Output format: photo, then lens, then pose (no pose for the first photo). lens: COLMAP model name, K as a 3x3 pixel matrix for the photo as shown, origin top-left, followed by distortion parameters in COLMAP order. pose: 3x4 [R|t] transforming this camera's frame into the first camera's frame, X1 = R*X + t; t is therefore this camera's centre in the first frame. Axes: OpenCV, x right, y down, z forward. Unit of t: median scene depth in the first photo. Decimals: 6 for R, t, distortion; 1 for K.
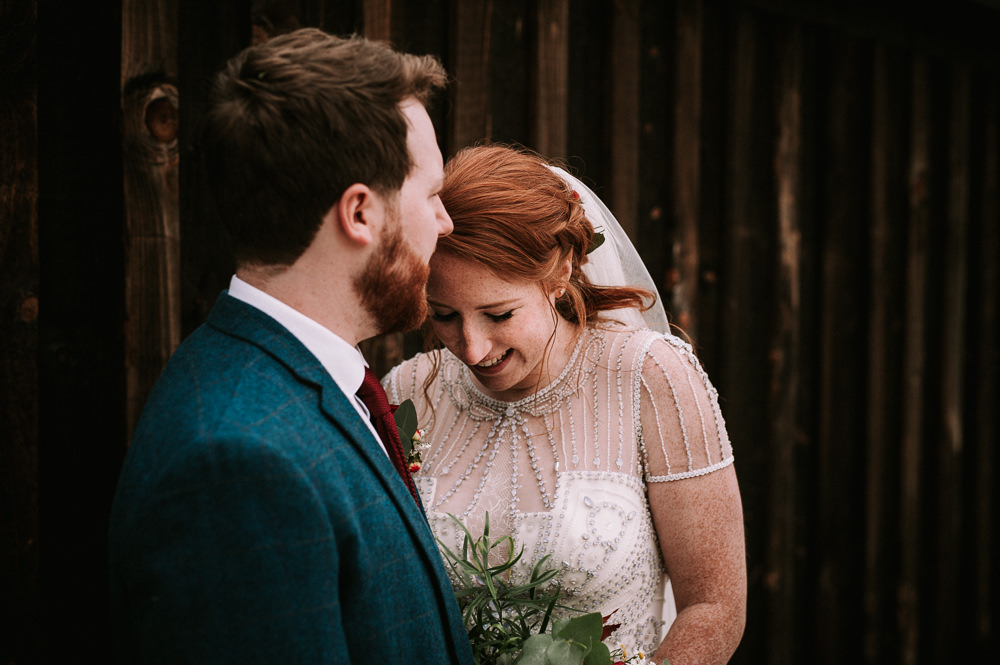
lens RADIAL K [[1394.6, 0, 500.0], [0, 1394.6, 332.5], [0, 0, 1]] dist [0.015212, 0.033929]
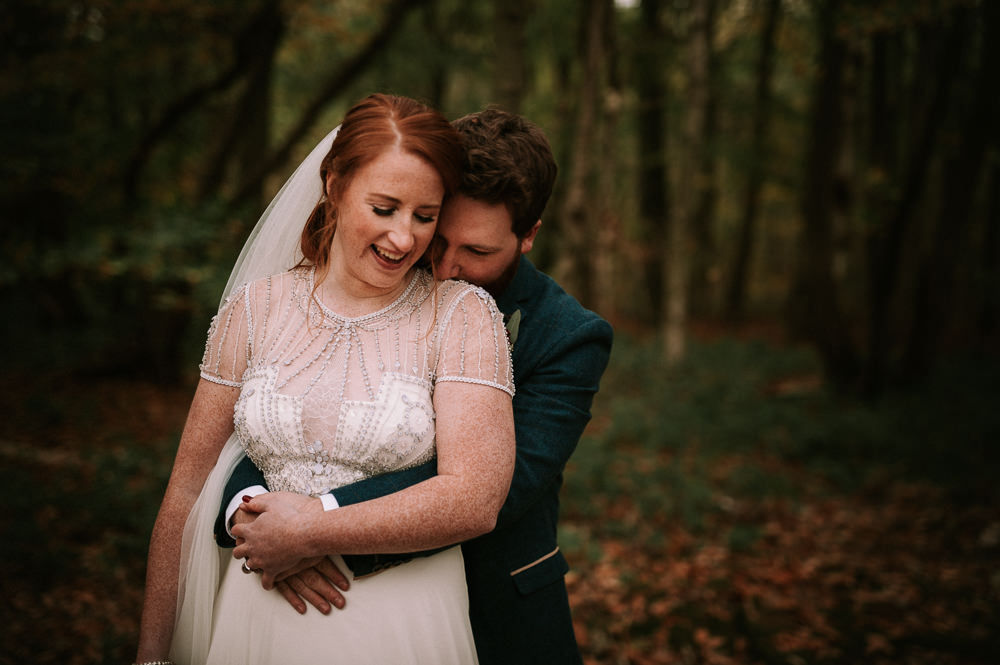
lens RADIAL K [[1394.6, 0, 500.0], [0, 1394.6, 332.5], [0, 0, 1]] dist [0.015212, 0.033929]
pose [[0.988966, 0.091238, 0.116712, -0.001297], [-0.101455, 0.991218, 0.084820, -0.033852], [-0.107948, -0.095726, 0.989537, -0.146024]]
